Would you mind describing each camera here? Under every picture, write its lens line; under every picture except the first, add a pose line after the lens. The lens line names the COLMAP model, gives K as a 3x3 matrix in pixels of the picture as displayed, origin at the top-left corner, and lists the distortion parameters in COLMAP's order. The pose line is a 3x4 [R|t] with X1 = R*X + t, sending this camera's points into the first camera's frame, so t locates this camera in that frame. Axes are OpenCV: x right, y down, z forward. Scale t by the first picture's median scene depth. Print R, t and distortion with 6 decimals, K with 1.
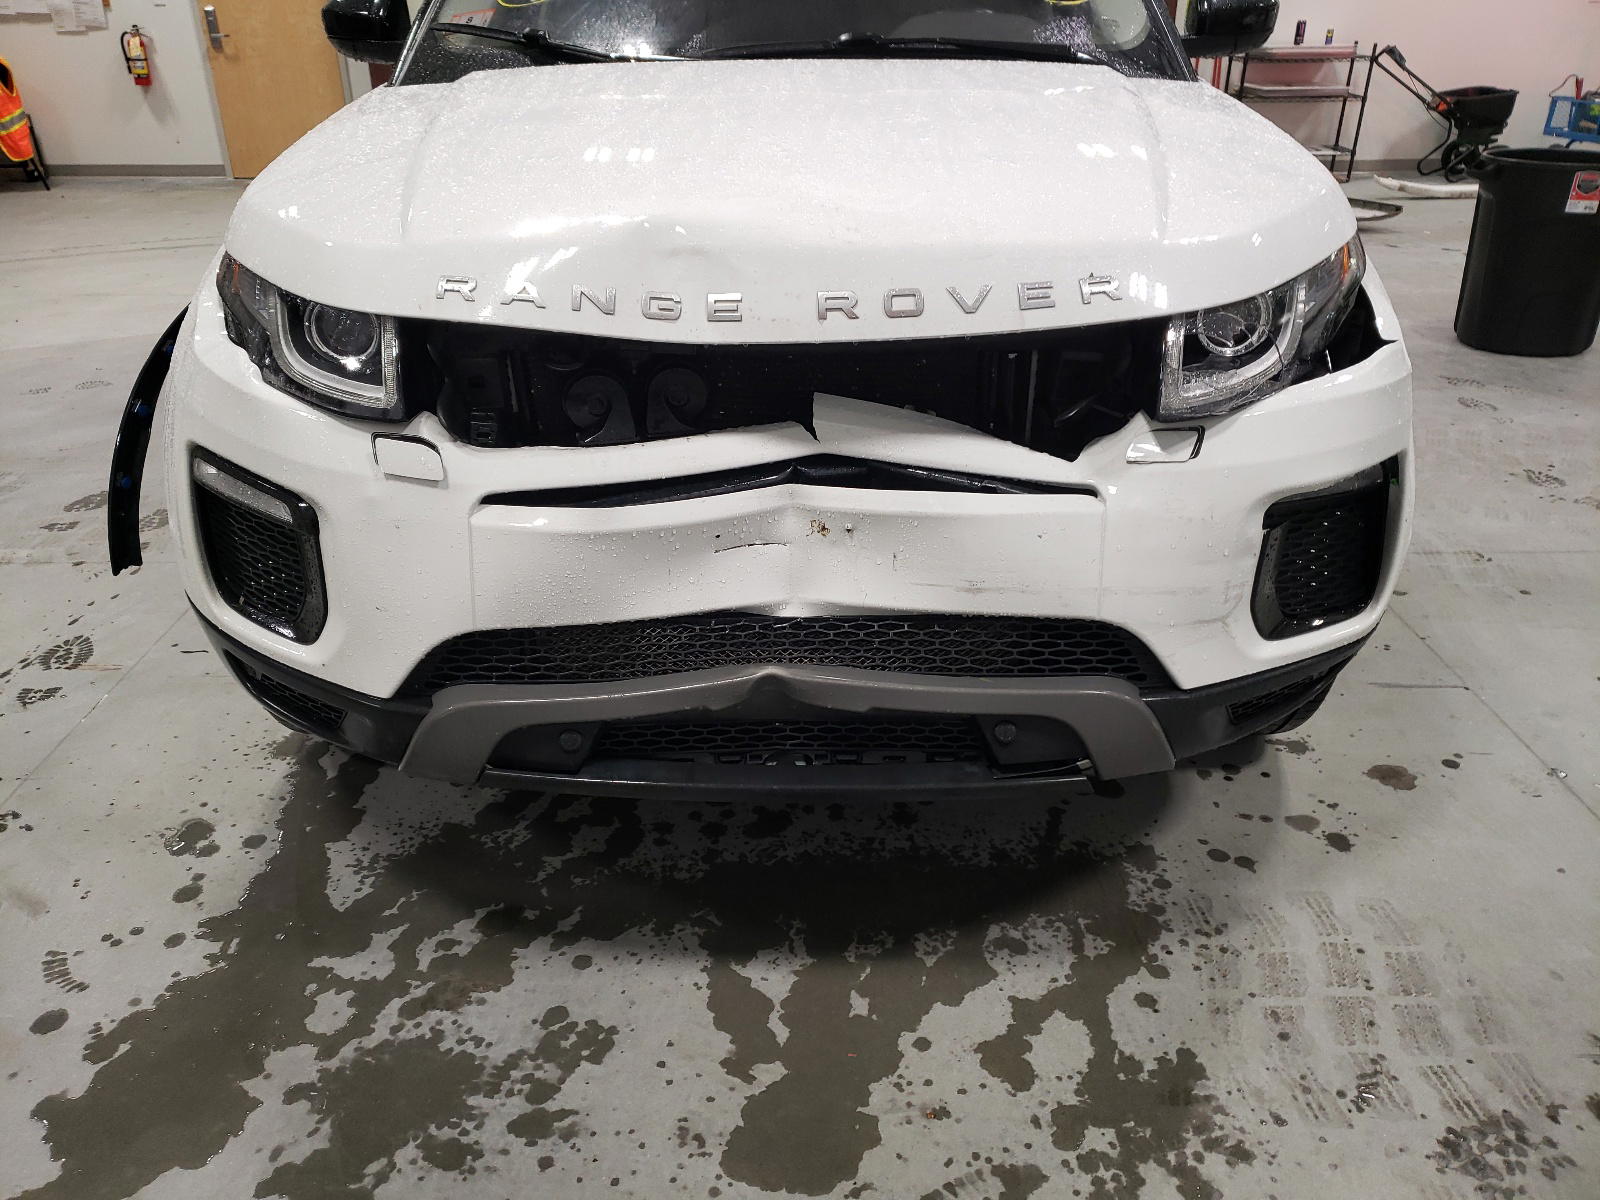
lens RADIAL K [[1245.3, 0, 795.5], [0, 1245.3, 584.7], [0, 0, 1]] dist [0.018482, 0.005641]
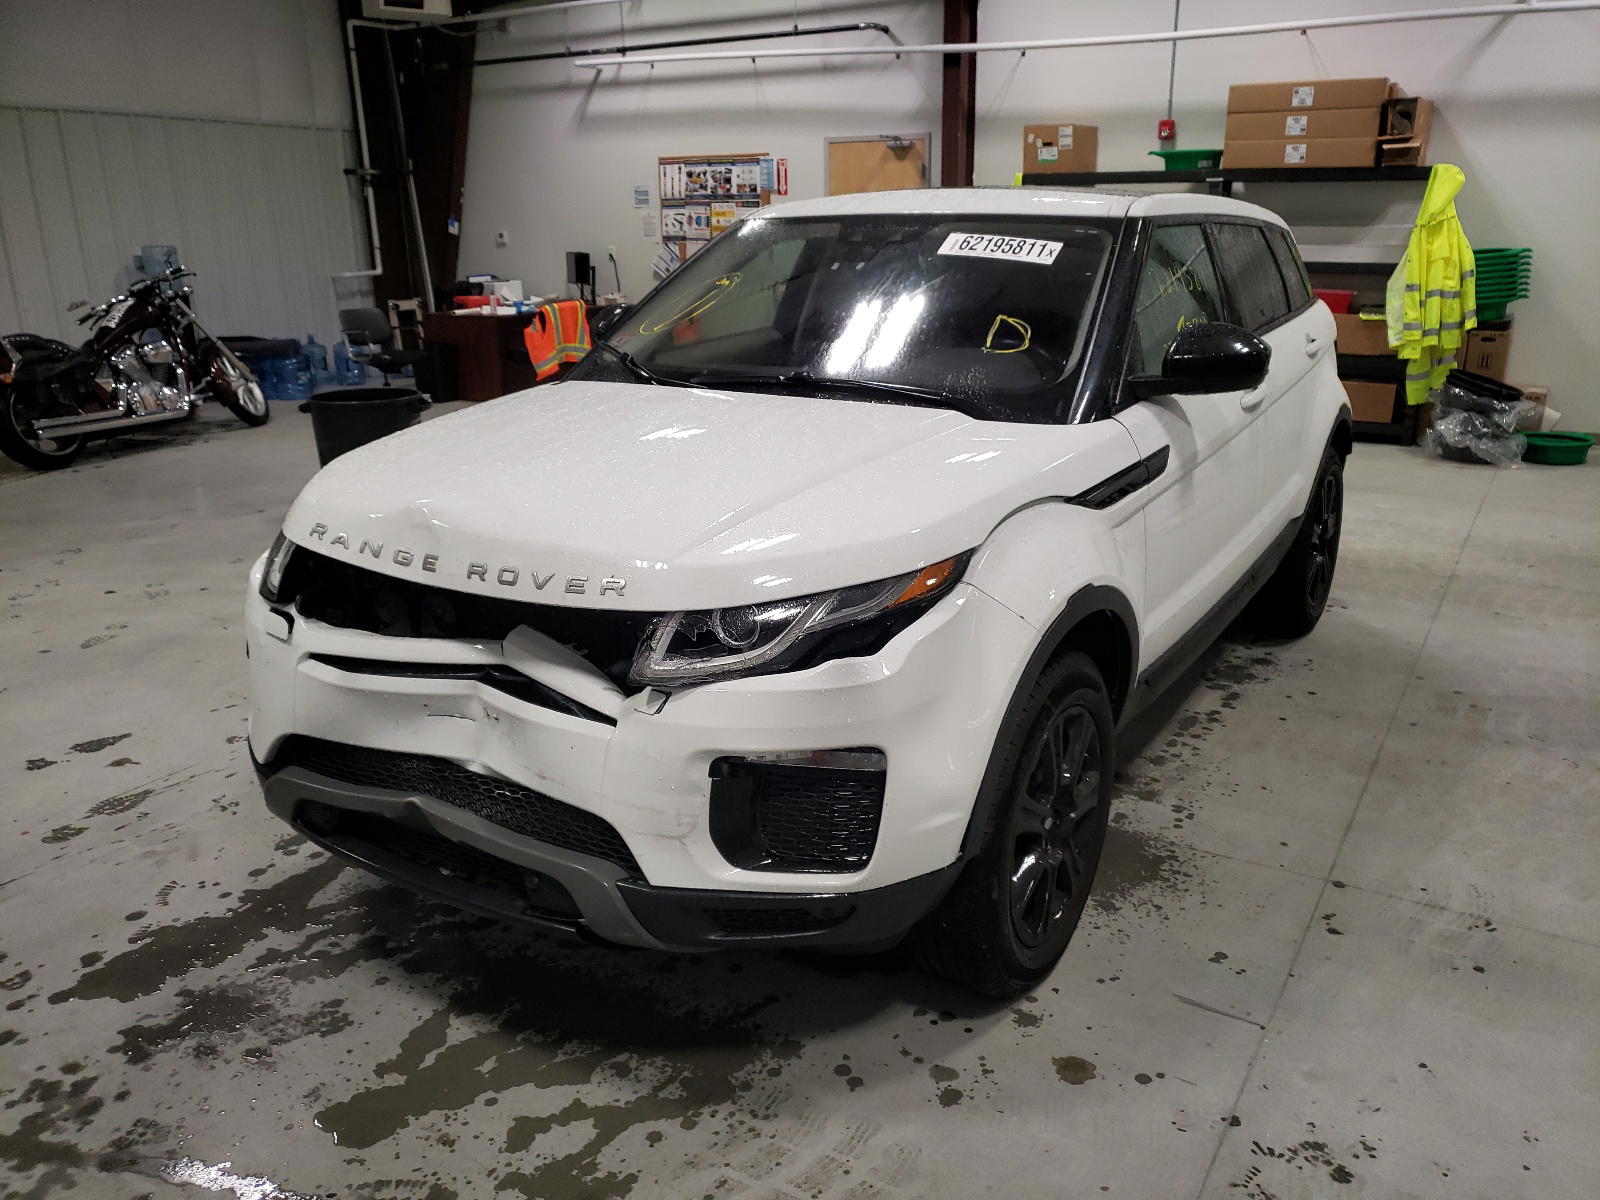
lens RADIAL K [[1245.3, 0, 837.2], [0, 1245.3, 594.4], [0, 0, 1]] dist [0.018482, 0.005641]
pose [[0.860626, 0.148592, -0.487076, 1.038359], [-0.218662, 0.971647, -0.089940, -0.135471], [0.459901, 0.183910, 0.868716, -0.121872]]
